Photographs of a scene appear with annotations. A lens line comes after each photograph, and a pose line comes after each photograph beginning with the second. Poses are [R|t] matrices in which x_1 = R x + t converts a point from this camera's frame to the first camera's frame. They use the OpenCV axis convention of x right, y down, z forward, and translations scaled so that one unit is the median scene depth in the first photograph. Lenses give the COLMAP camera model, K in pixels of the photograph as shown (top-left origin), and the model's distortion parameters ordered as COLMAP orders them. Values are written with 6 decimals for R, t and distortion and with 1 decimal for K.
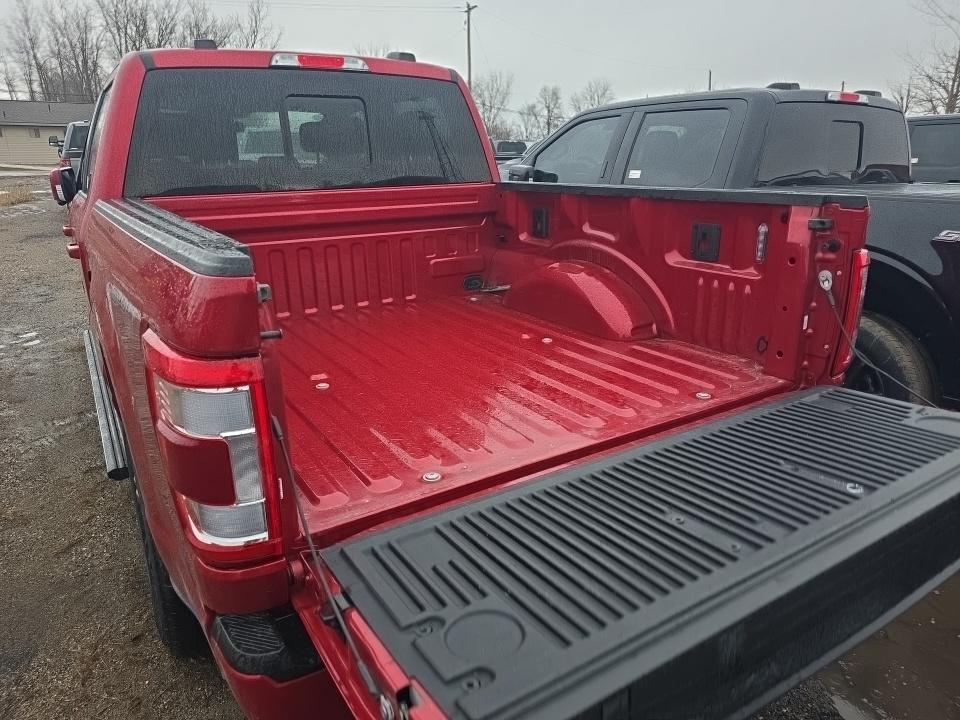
lens RADIAL K [[656.2, 0, 477.8], [0, 656.2, 361.8], [0, 0, 1]] dist [0.041021, -0.034218]
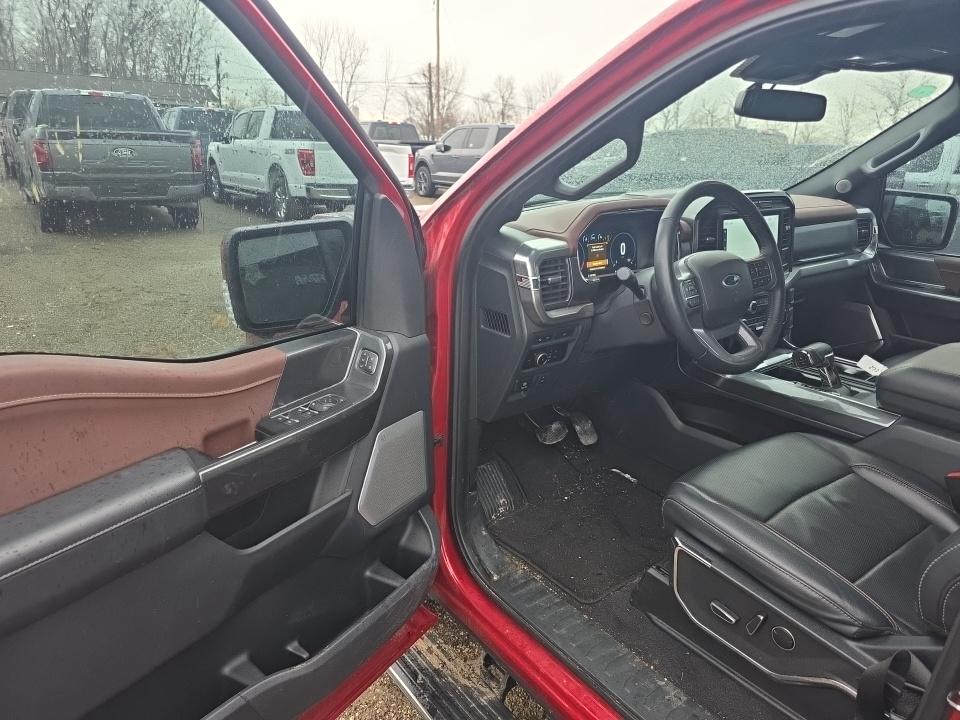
lens RADIAL K [[656.2, 0, 477.8], [0, 656.2, 361.8], [0, 0, 1]] dist [0.041021, -0.034218]
pose [[0.995142, 0.003248, 0.098401, -0.663555], [-0.004757, 0.999875, 0.015100, -0.245198], [-0.098340, -0.015495, 0.995032, 0.732166]]
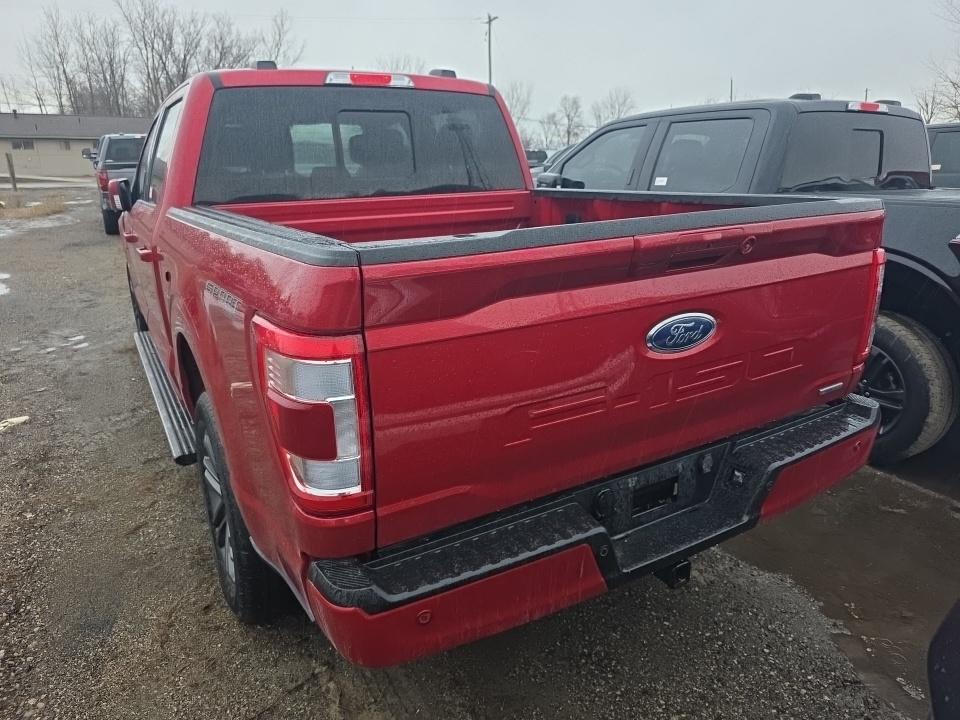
lens RADIAL K [[662.4, 0, 480.1], [0, 662.4, 357.2], [0, 0, 1]] dist [0.030478, -0.027834]
pose [[0.999682, 0.001132, -0.025206, -0.020655], [-0.001652, 0.999786, -0.020601, 0.014571], [0.025178, 0.020636, 0.999470, -0.048631]]
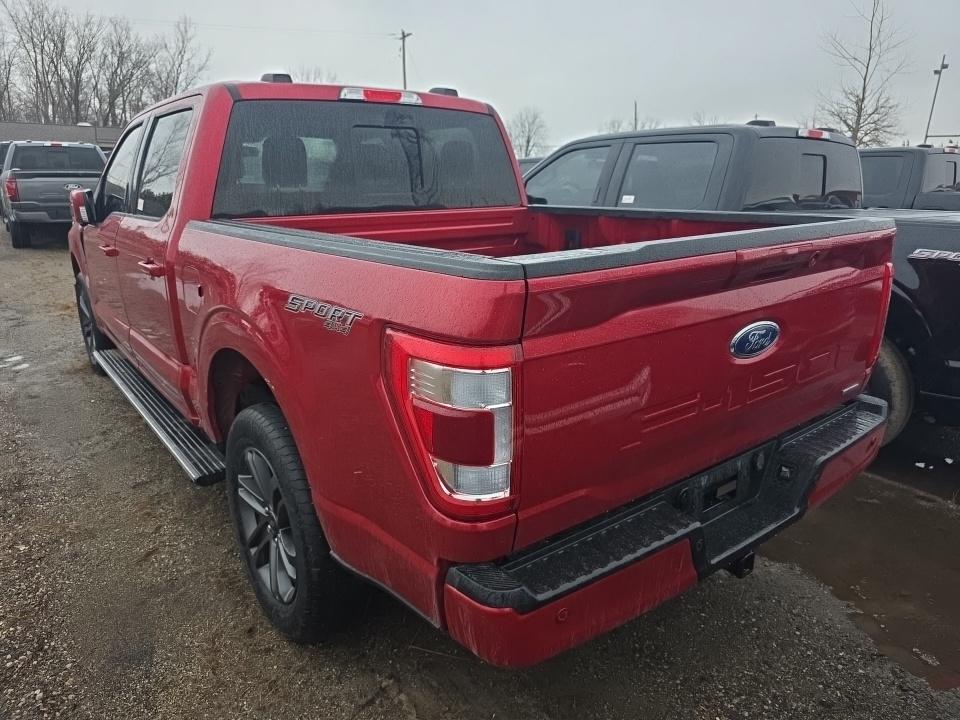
lens RADIAL K [[662.3, 0, 480.0], [0, 662.3, 360.0], [0, 0, 1]] dist [0.028775, -0.026959]
pose [[0.994680, -0.017858, 0.101457, -0.133420], [0.021665, 0.999097, -0.036551, 0.016747], [-0.100713, 0.038554, 0.994168, -0.060033]]
